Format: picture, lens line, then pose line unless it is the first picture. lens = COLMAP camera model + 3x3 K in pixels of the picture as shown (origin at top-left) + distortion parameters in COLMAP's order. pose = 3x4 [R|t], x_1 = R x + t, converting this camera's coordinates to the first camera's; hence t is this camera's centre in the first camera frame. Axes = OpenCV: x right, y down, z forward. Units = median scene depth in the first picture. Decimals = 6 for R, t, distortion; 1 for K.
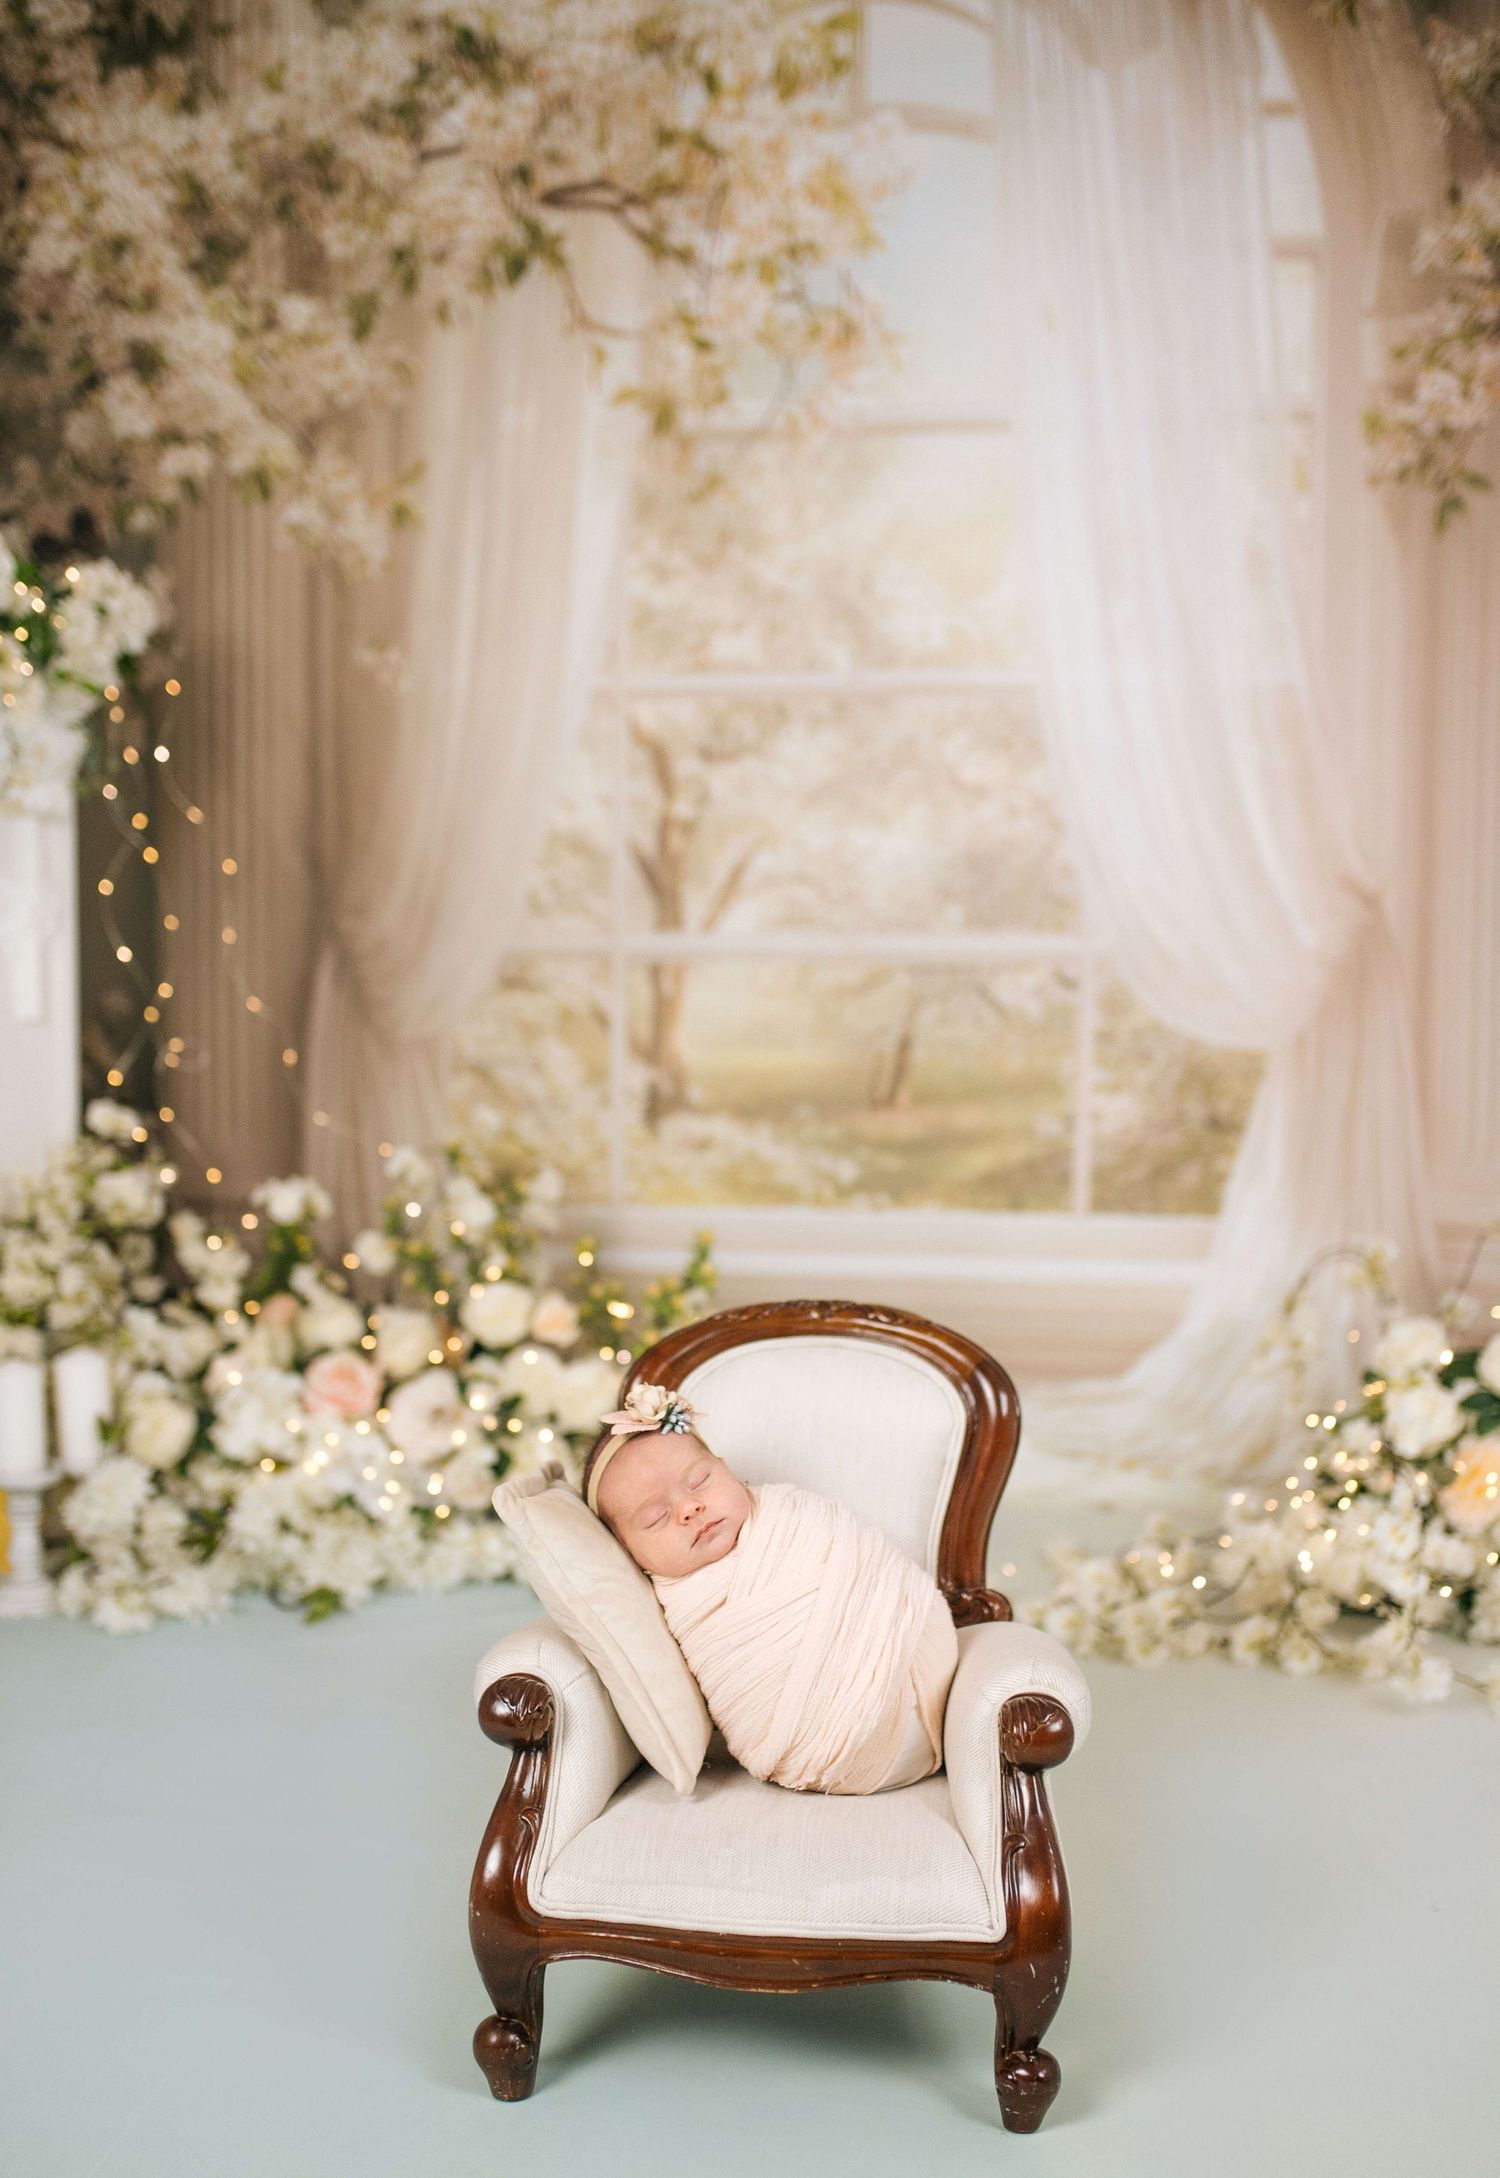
lens RADIAL K [[2301.3, 0, 736.4], [0, 2301.3, 1176.2], [0, 0, 1]] dist [-0.031321, 0.000000]
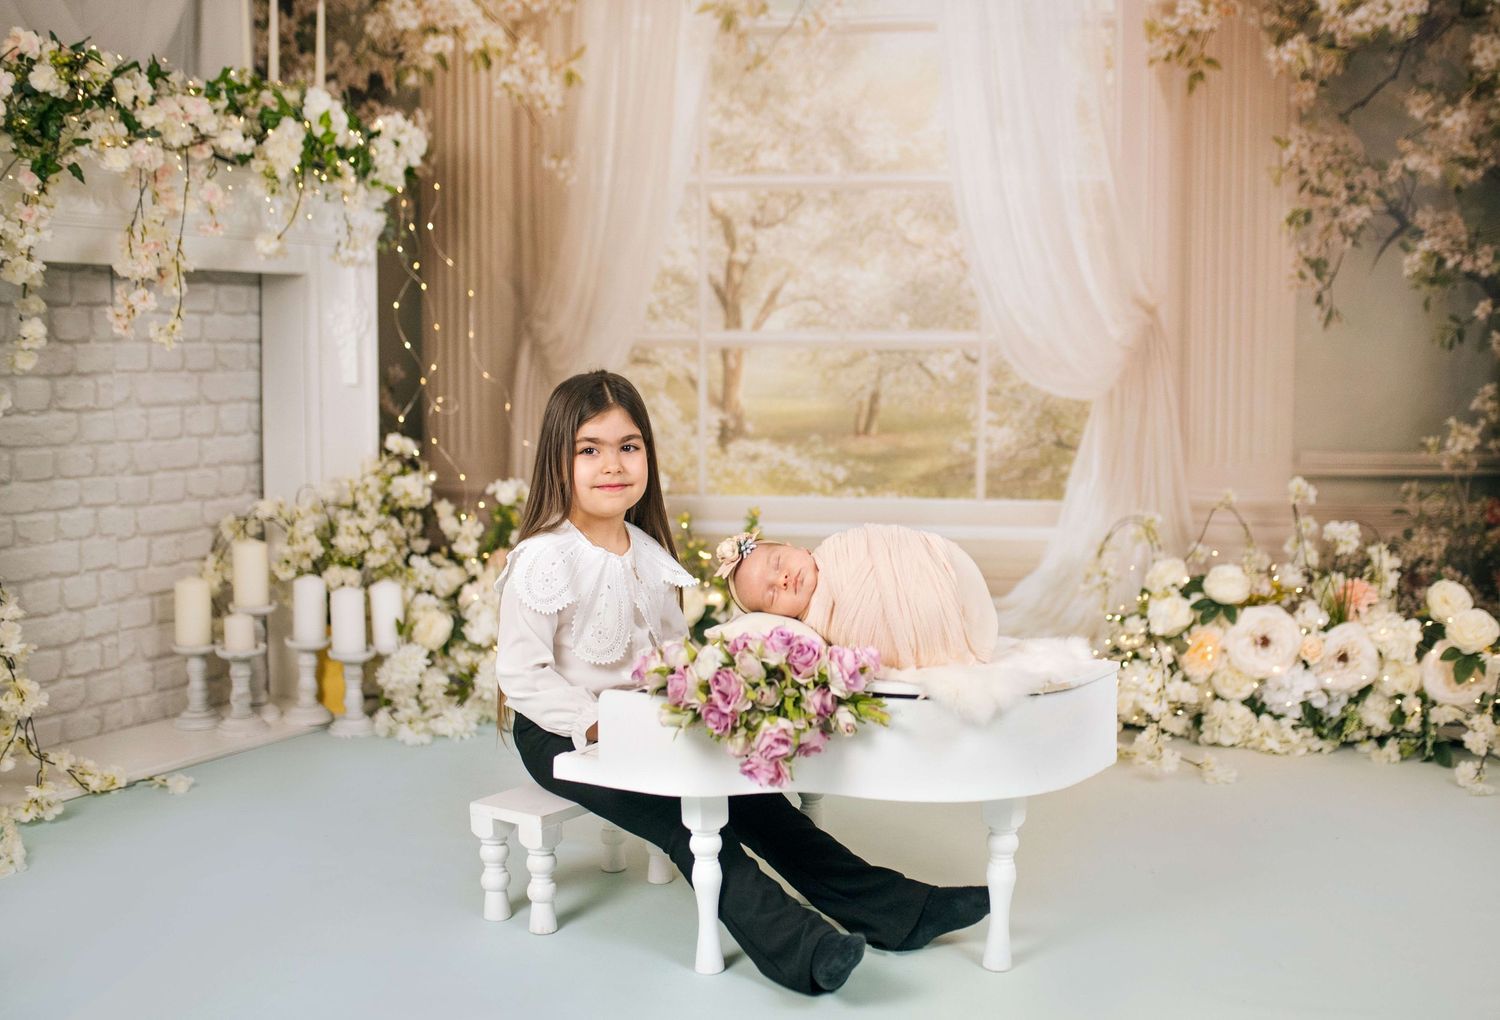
lens RADIAL K [[1585.0, 0, 817.1], [0, 1585.0, 467.3], [0, 0, 1]] dist [-0.031321, 0.000000]
pose [[0.999696, -0.003625, 0.024376, 0.003208], [0.003830, 0.999957, -0.008392, 0.003146], [-0.024345, 0.008482, 0.999668, -0.148016]]
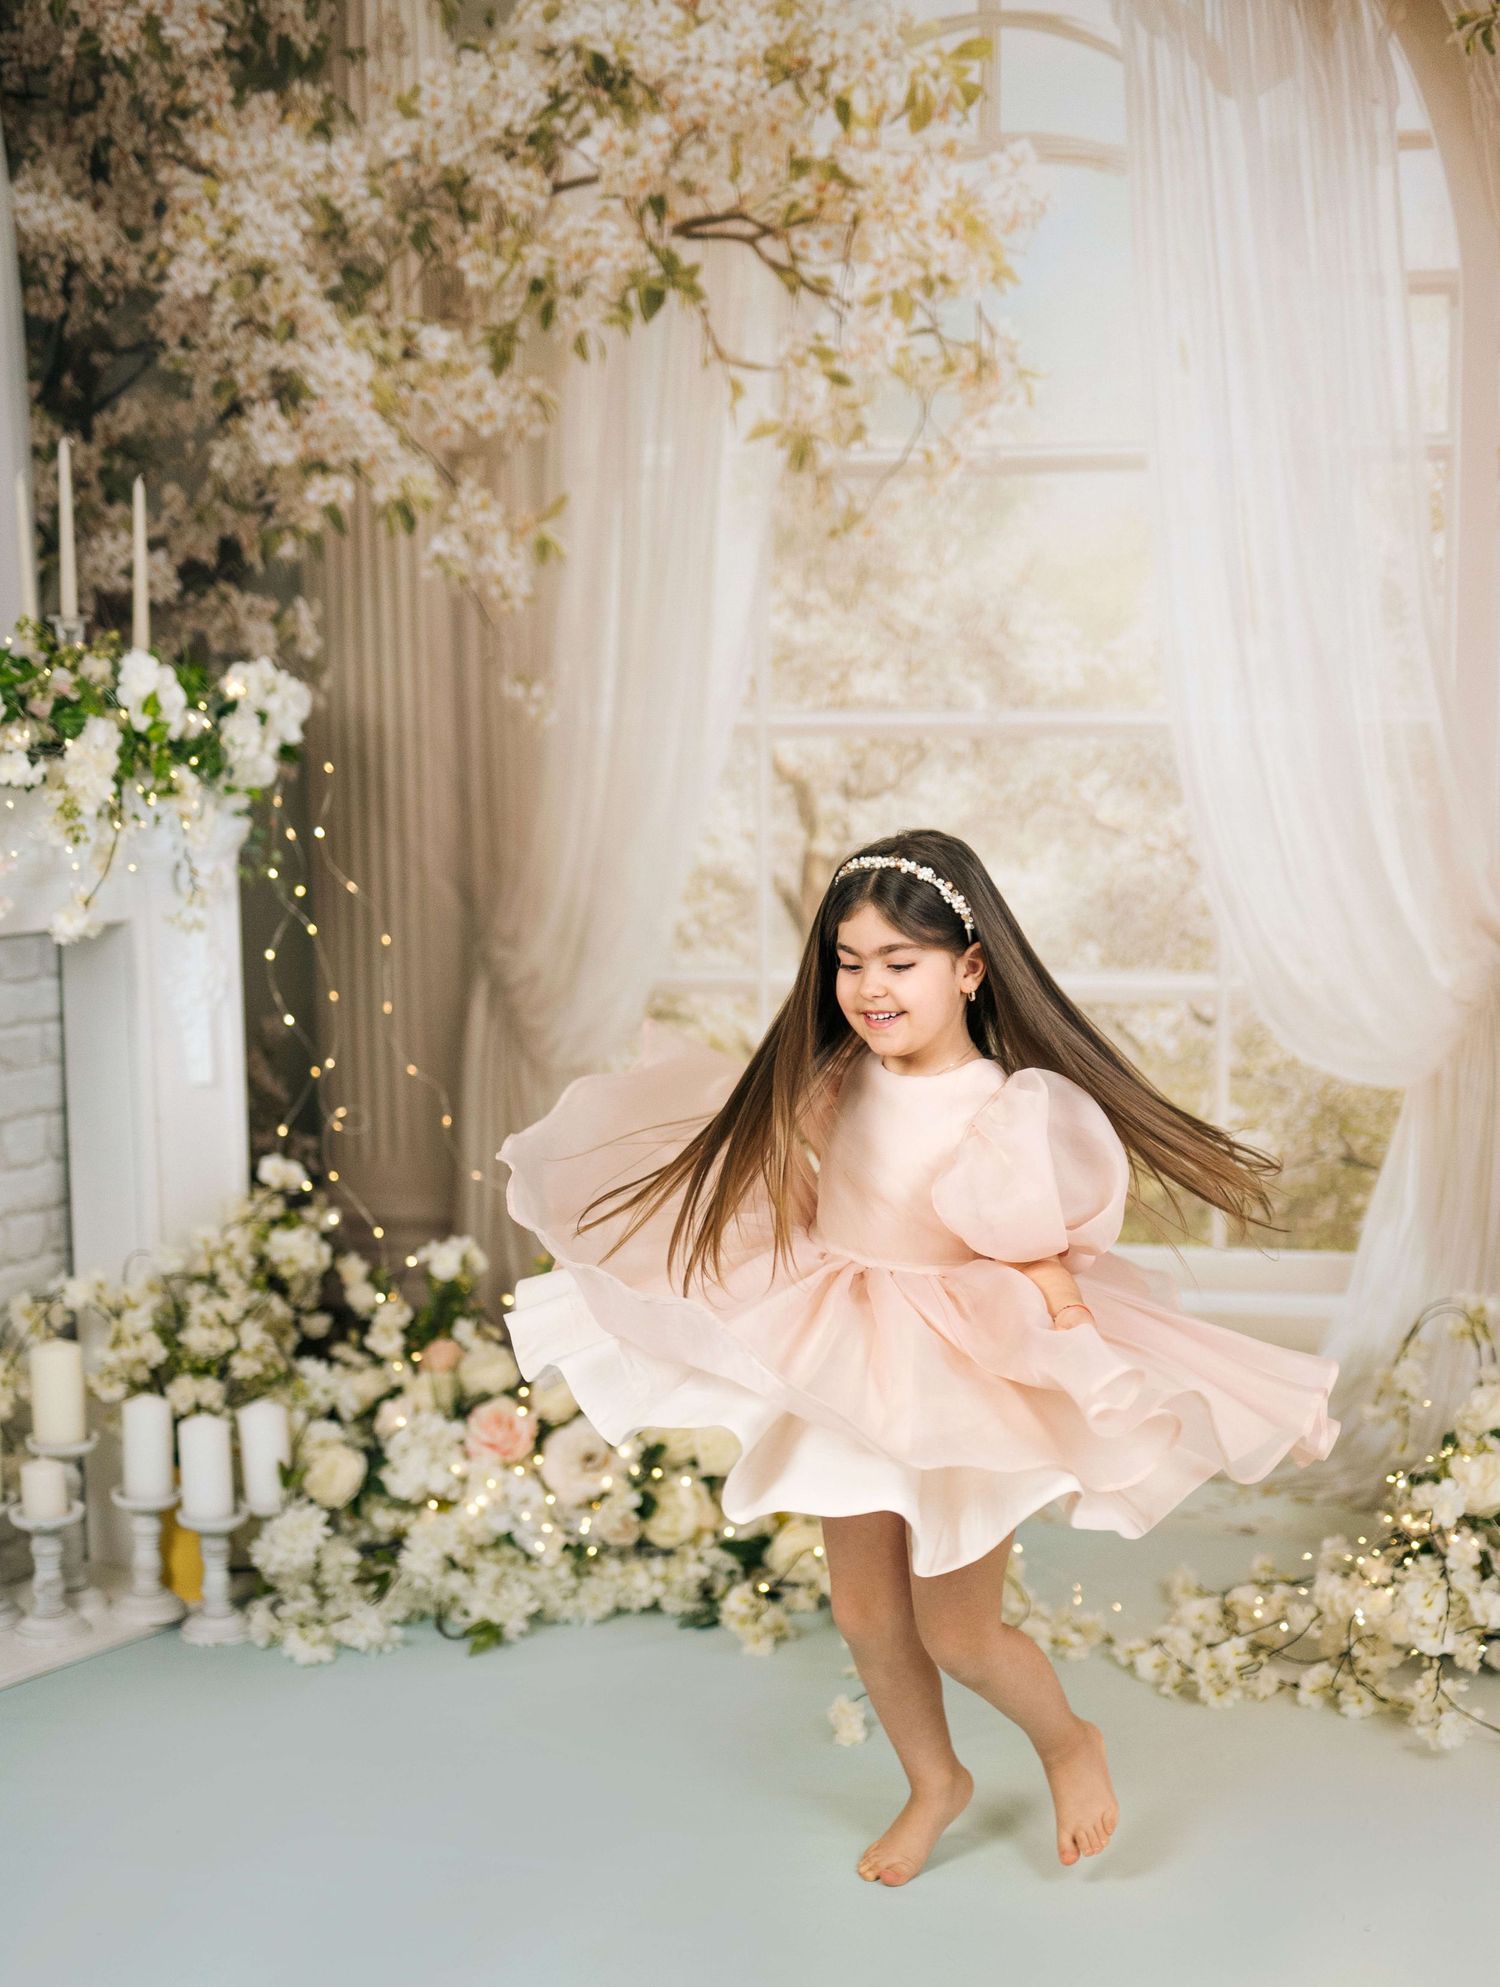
lens RADIAL K [[3228.3, 0, 770.8], [0, 3228.3, 1138.2], [0, 0, 1]] dist [0.018761, 0.000000]
pose [[0.995511, -0.004537, -0.094537, 0.087547], [0.011862, 0.996955, 0.077072, -0.142829], [0.093899, -0.077847, 0.992534, -0.425741]]
